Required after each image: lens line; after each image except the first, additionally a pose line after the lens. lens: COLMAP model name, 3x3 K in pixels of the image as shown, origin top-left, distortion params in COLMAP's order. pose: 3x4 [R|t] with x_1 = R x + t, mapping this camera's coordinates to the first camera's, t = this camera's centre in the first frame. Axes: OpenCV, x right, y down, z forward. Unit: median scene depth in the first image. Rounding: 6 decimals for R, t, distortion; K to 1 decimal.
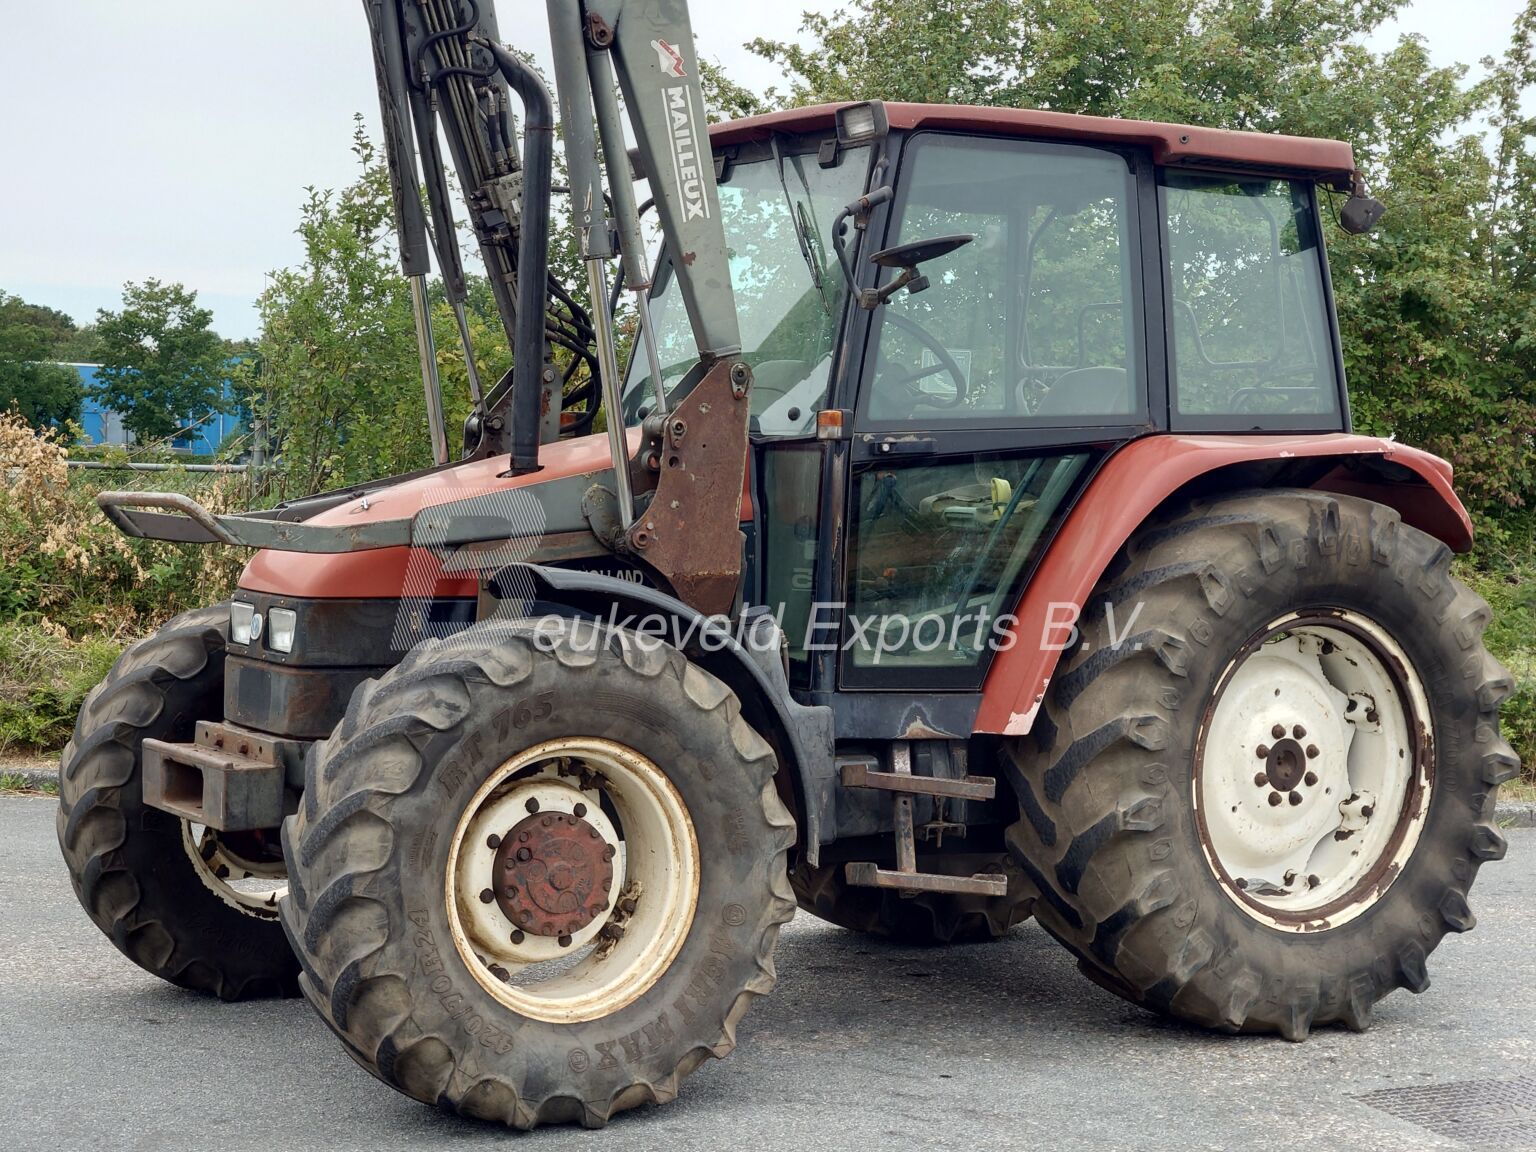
lens RADIAL K [[2561.4, 0, 768.0], [0, 2561.4, 576.0], [0, 0, 1]] dist [0.003925, 0.040194]
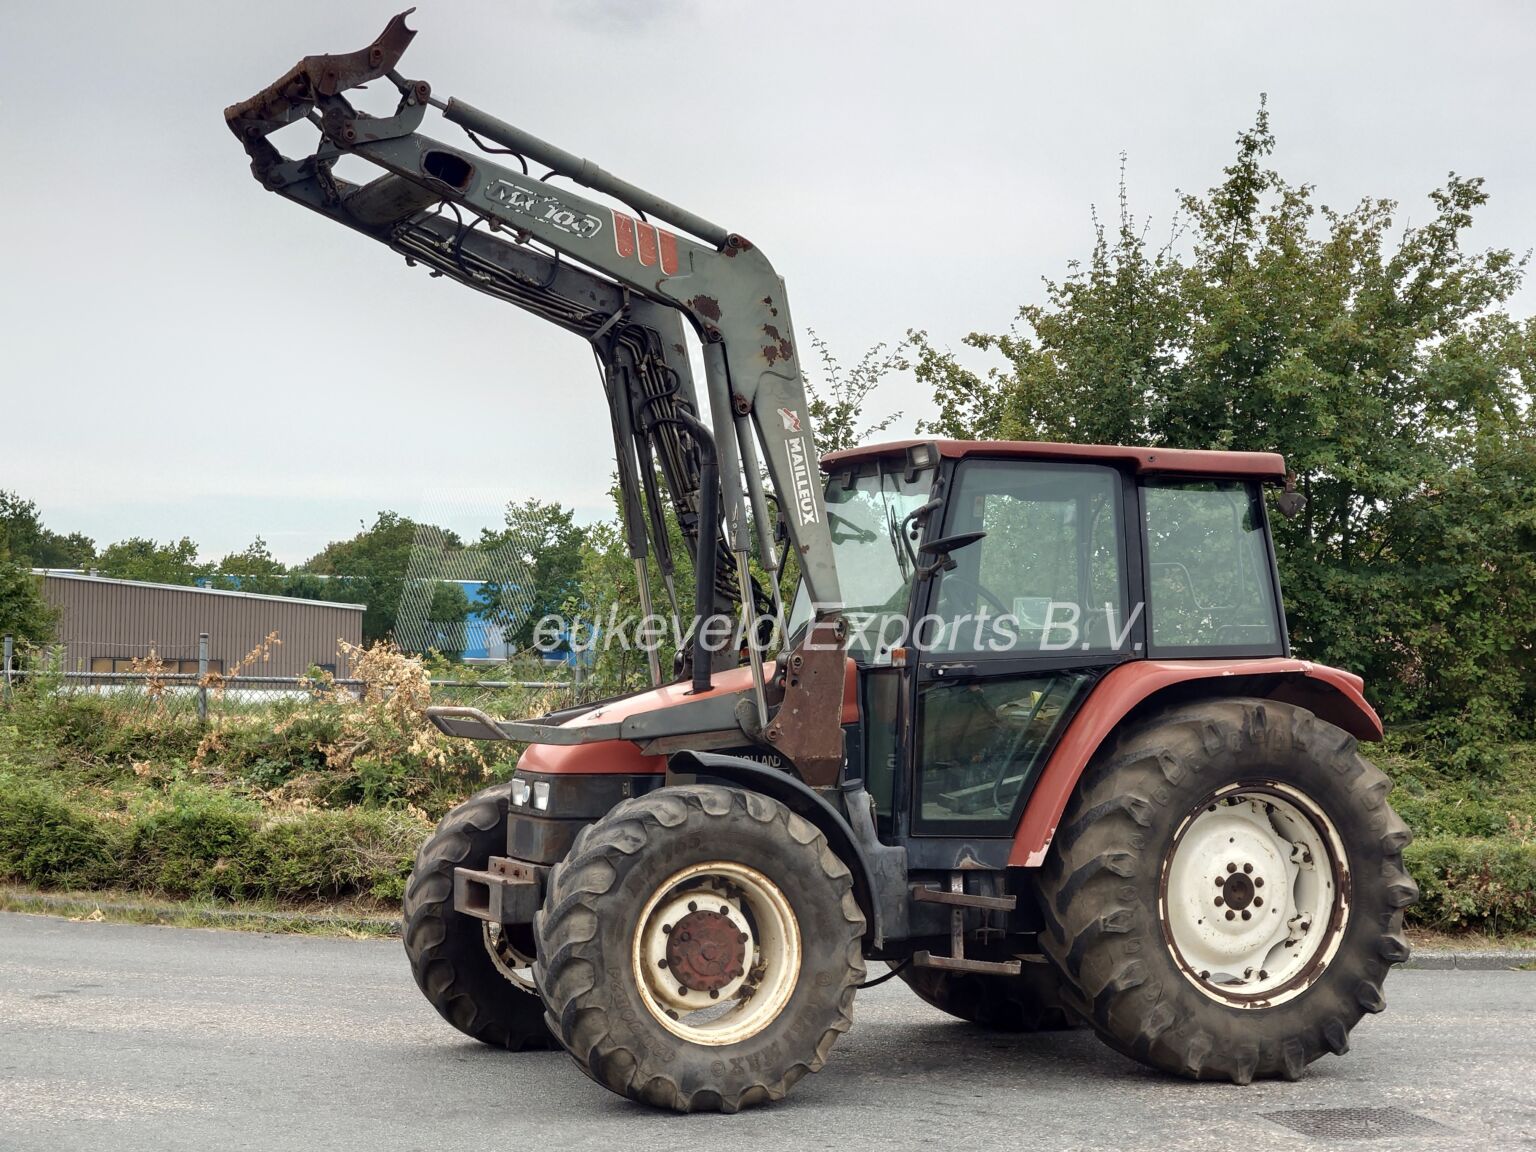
lens RADIAL K [[2561.4, 0, 768.0], [0, 2561.4, 576.0], [0, 0, 1]] dist [0.003925, 0.040194]
pose [[0.989403, -0.015593, -0.144356, 0.159914], [0.003936, 0.996732, -0.080686, 0.013673], [0.145143, 0.079263, 0.986231, -0.480501]]
